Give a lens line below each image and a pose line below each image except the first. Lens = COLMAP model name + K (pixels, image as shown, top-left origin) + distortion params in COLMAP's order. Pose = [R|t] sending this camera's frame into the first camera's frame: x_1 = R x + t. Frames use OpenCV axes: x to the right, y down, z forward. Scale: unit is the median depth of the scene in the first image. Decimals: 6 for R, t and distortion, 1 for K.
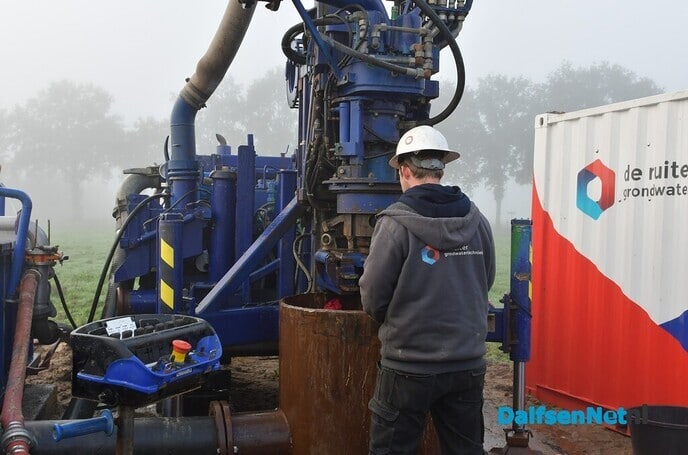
lens RADIAL K [[748.3, 0, 344.0], [0, 748.3, 227.5], [0, 0, 1]] dist [0.003916, 0.001781]
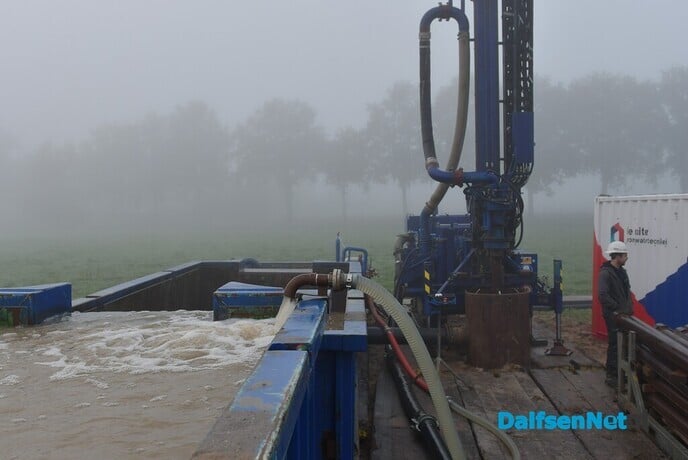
lens RADIAL K [[719.6, 0, 344.0], [0, 719.6, 230.0], [0, 0, 1]] dist [-0.001899, 0.000997]
pose [[0.966683, -0.025959, -0.254658, 0.119523], [0.029842, 0.999490, 0.011395, -0.125965], [0.254232, -0.018614, 0.966964, -1.238508]]
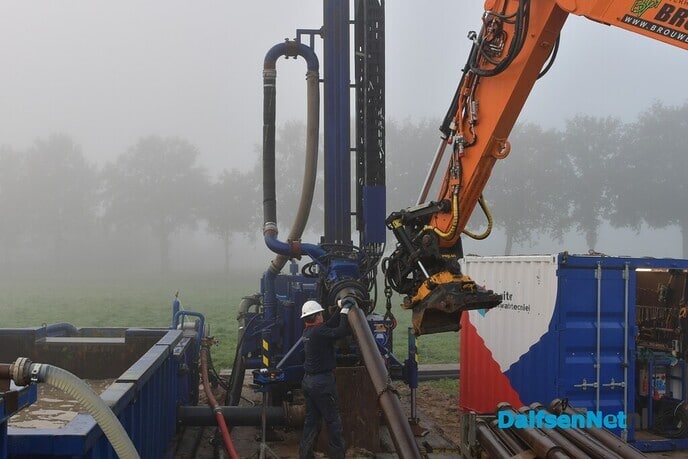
lens RADIAL K [[804.6, 0, 344.0], [0, 804.6, 229.5], [0, 0, 1]] dist [-0.011098, -0.027367]
pose [[0.992864, -0.024622, -0.116681, 0.246618], [0.018428, 0.998378, -0.053870, -0.140477], [0.117818, 0.051335, 0.991707, -1.170959]]
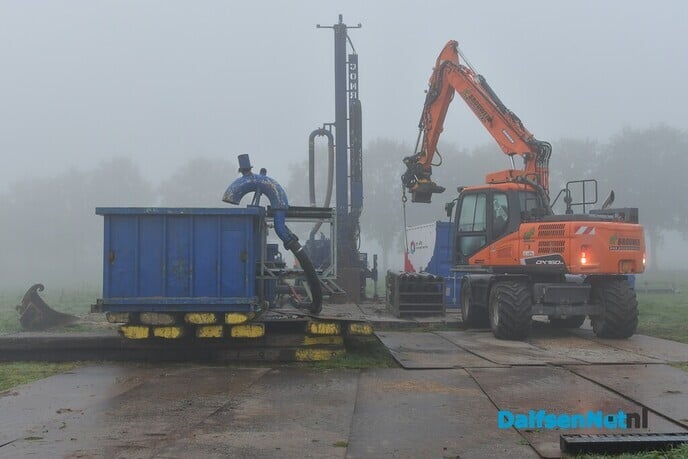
lens RADIAL K [[743.4, 0, 344.0], [0, 743.4, 229.5], [0, 0, 1]] dist [-0.003237, -0.013054]
pose [[0.988368, -0.033426, -0.148359, 0.613420], [0.023320, 0.997320, -0.069346, 0.131224], [0.150280, 0.065079, 0.986499, -3.240936]]
